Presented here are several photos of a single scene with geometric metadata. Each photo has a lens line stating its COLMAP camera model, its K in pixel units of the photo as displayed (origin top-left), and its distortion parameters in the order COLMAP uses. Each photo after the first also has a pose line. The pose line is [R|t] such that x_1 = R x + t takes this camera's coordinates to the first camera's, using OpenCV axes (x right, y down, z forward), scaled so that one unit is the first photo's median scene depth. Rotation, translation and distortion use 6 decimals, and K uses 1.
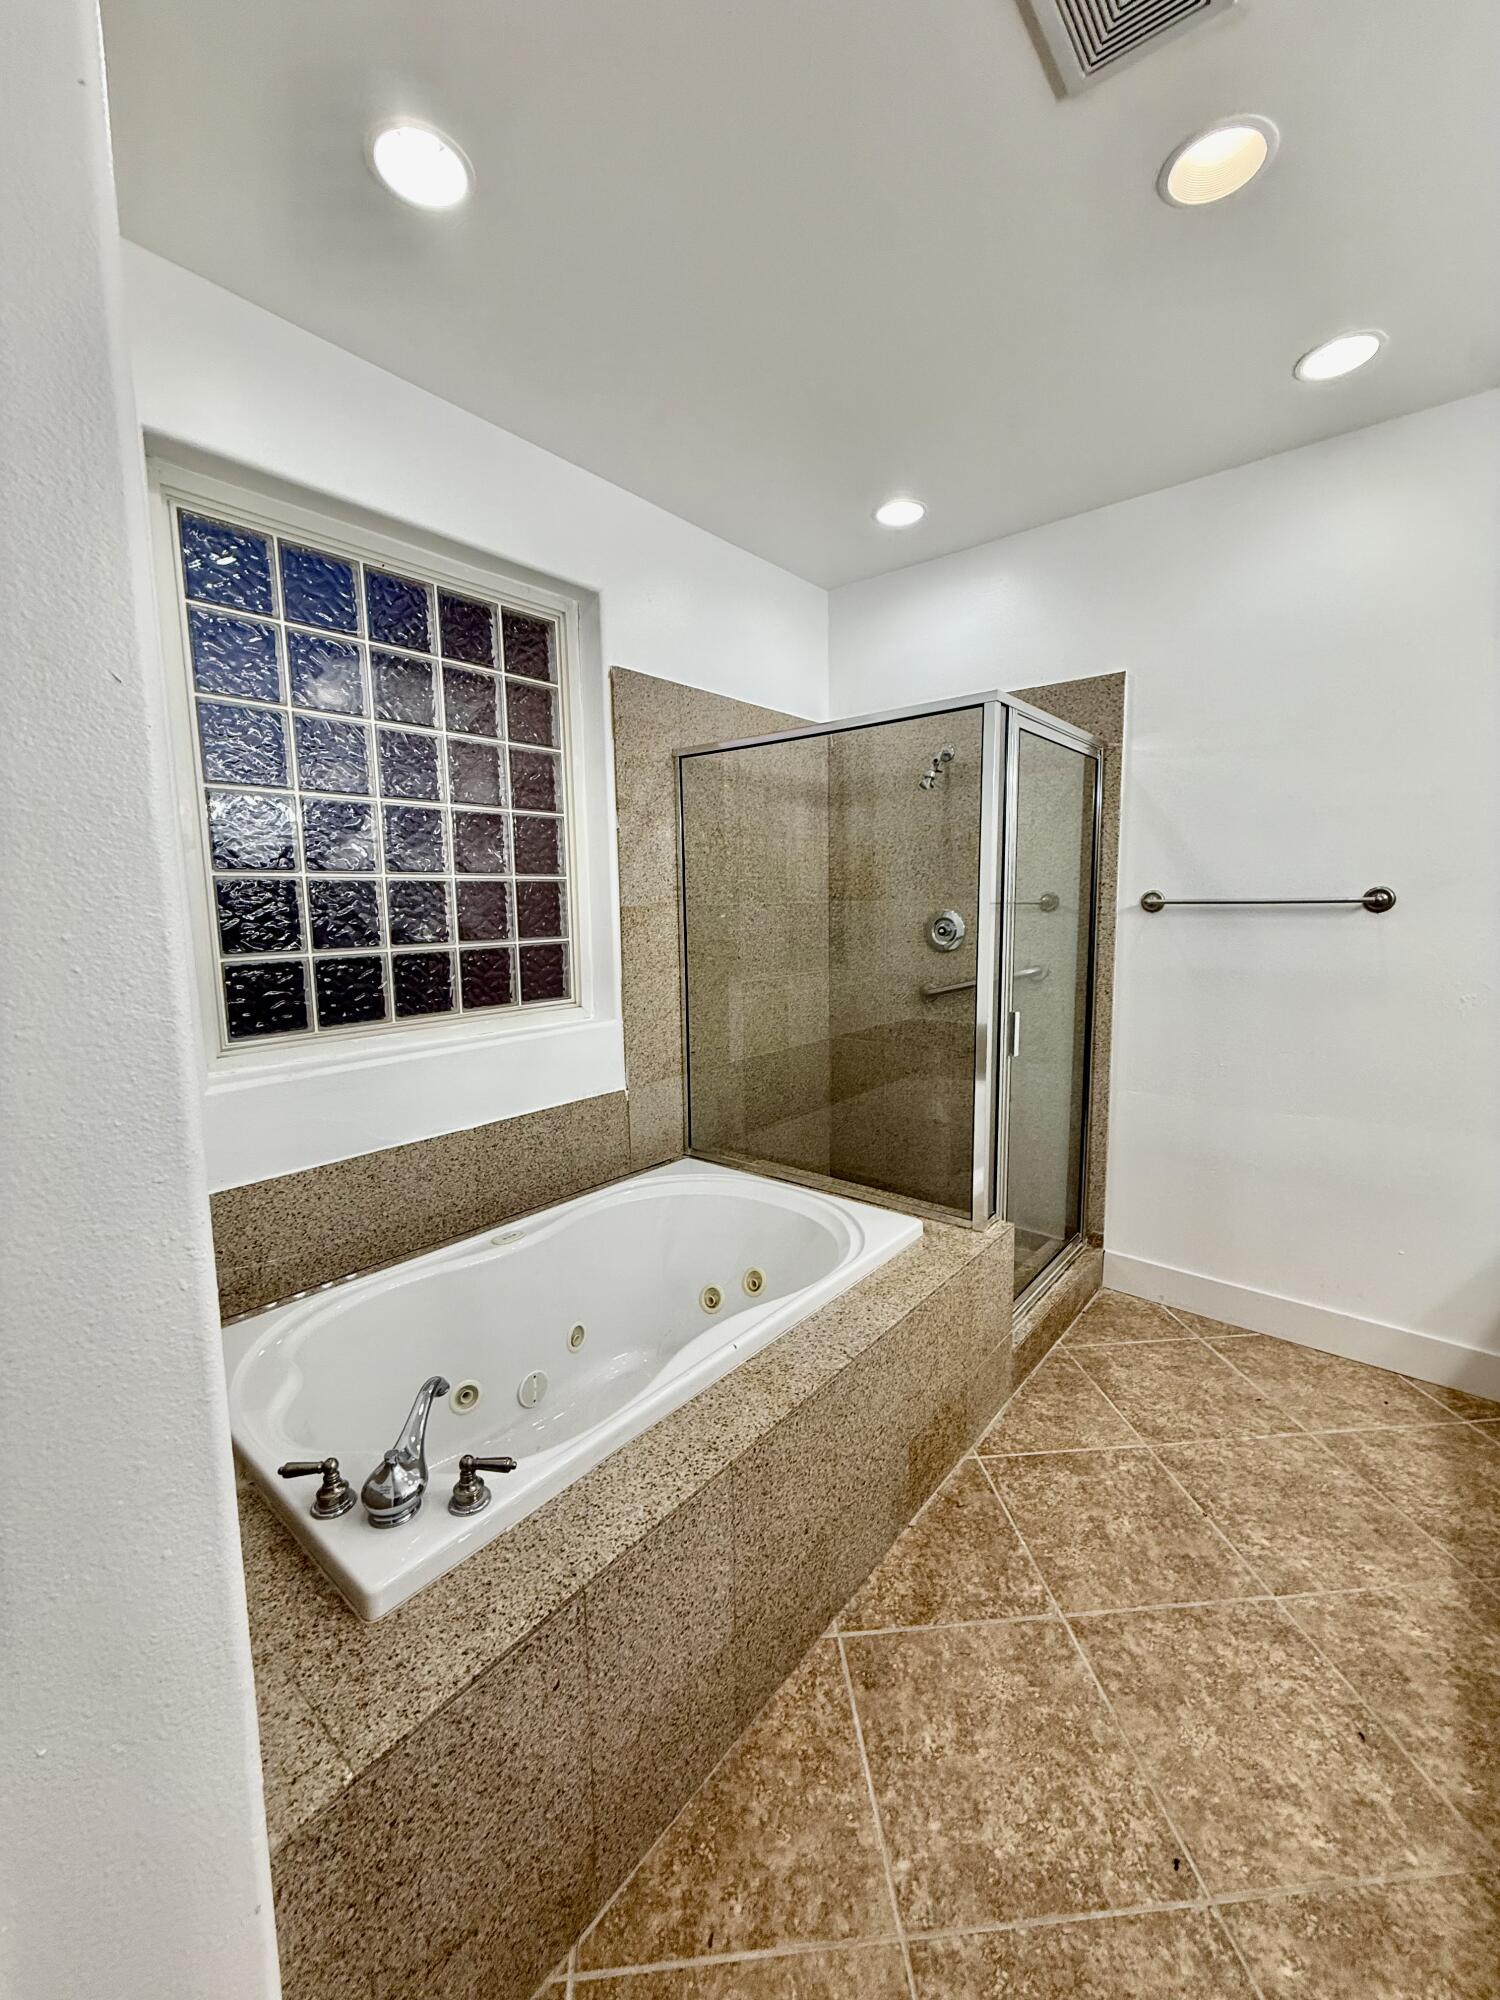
lens RADIAL K [[795.6, 0, 749.2], [0, 795.6, 993.9], [0, 0, 1]] dist [0.001412, -0.000465]
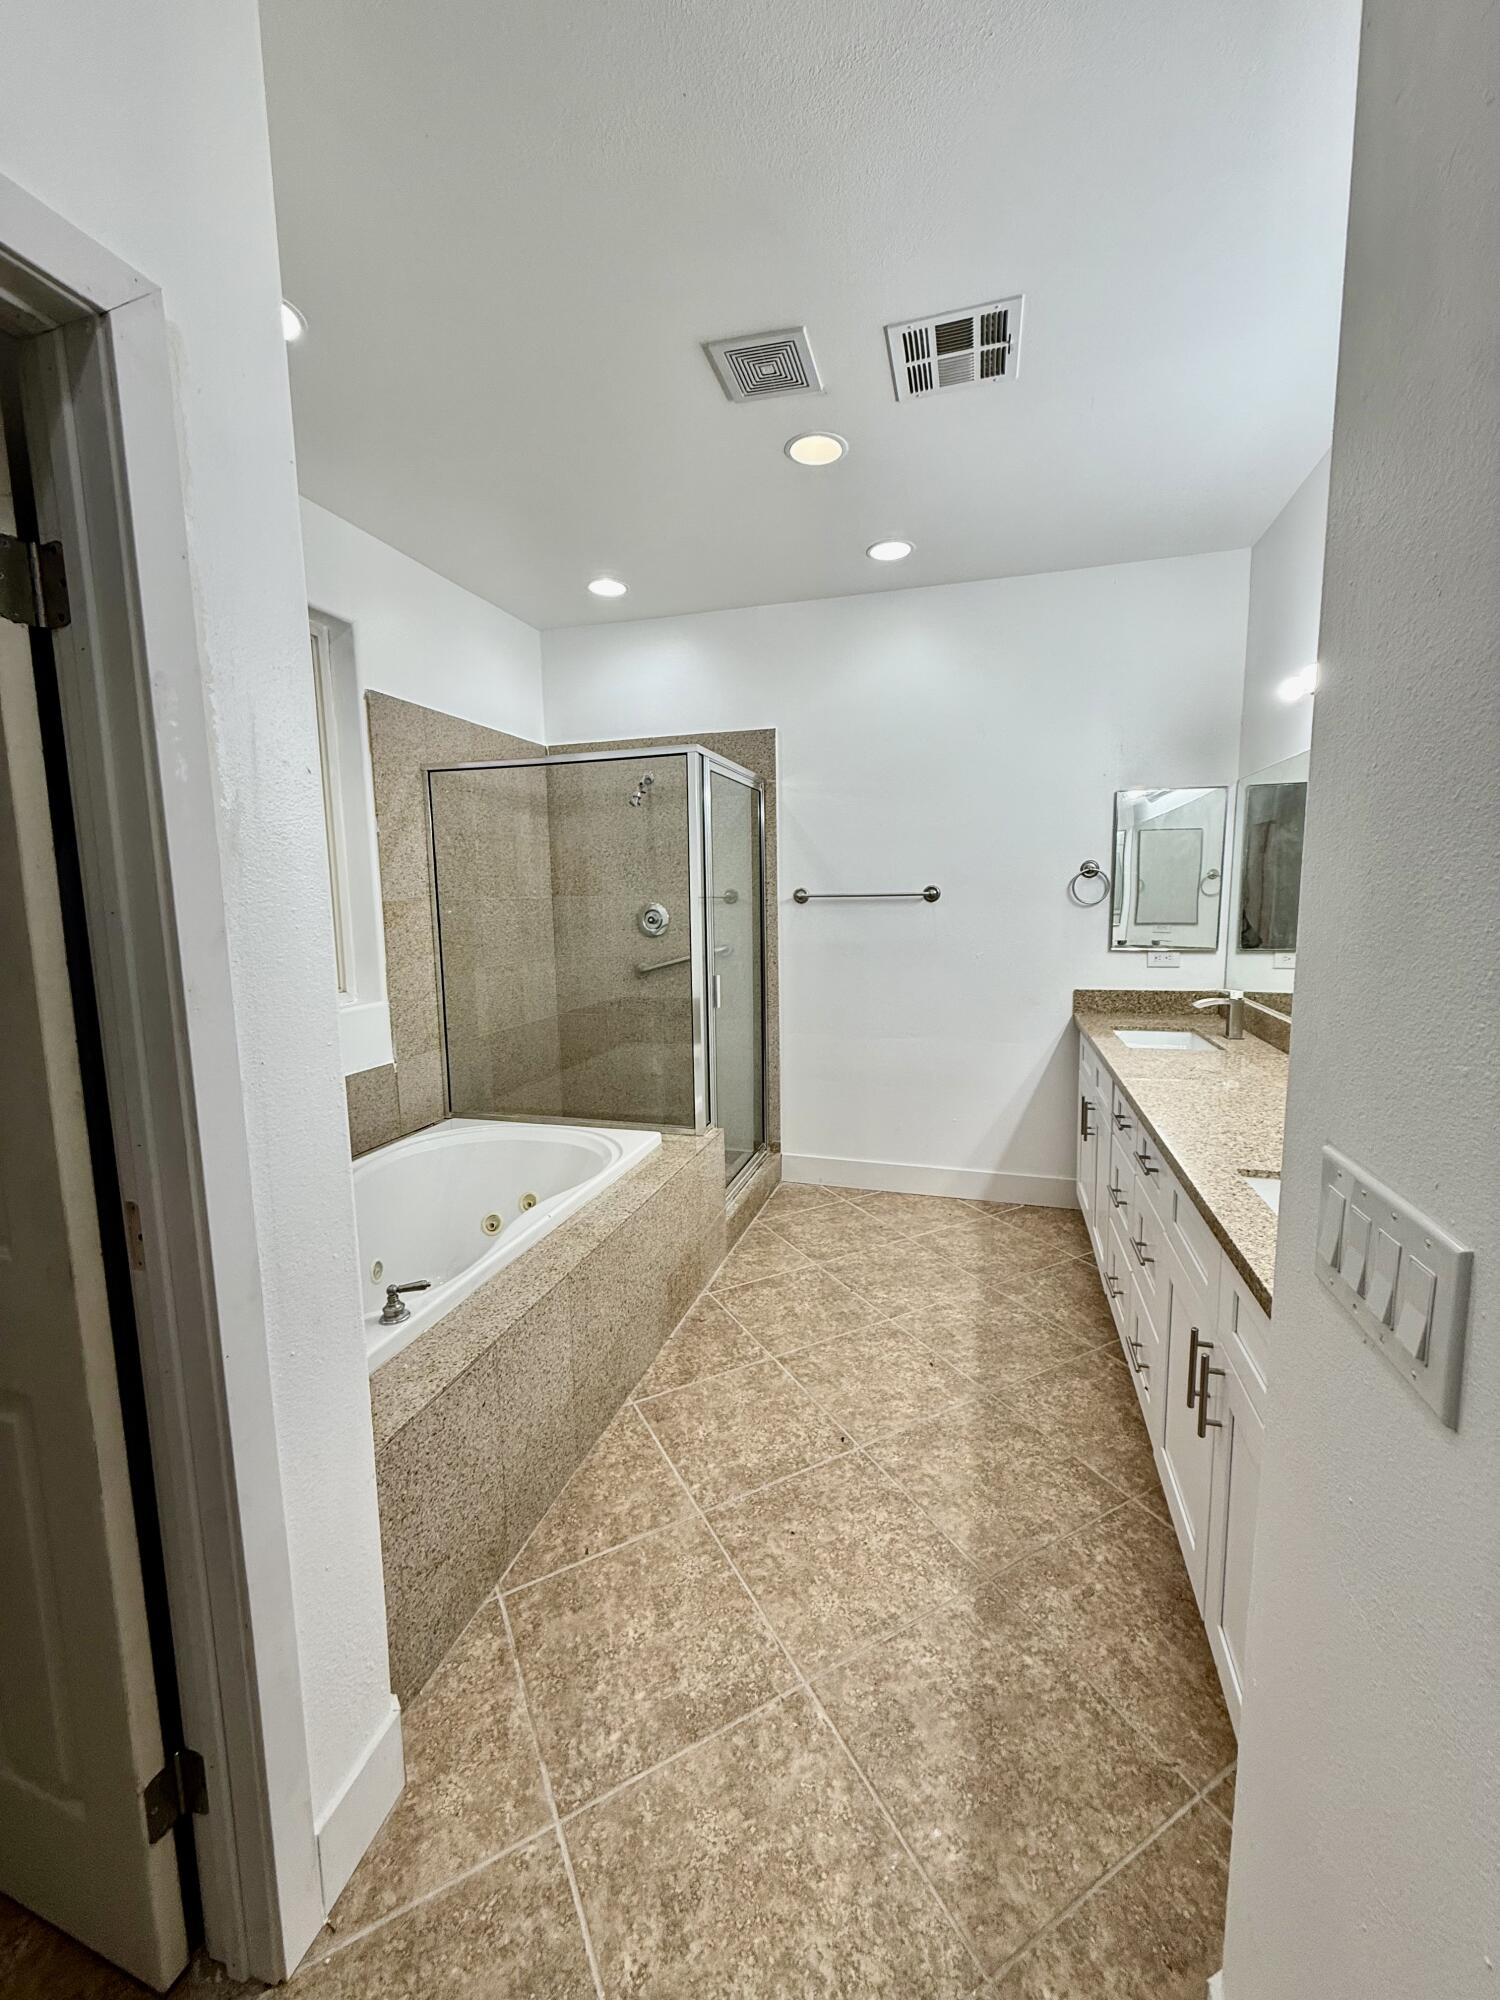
lens RADIAL K [[795.6, 0, 750.0], [0, 795.6, 994.9], [0, 0, 1]] dist [0.001412, -0.000465]
pose [[0.918190, -0.051607, 0.392764, -0.155596], [0.049995, 0.998647, 0.014339, 0.039473], [-0.392972, 0.006470, 0.919528, -0.290014]]
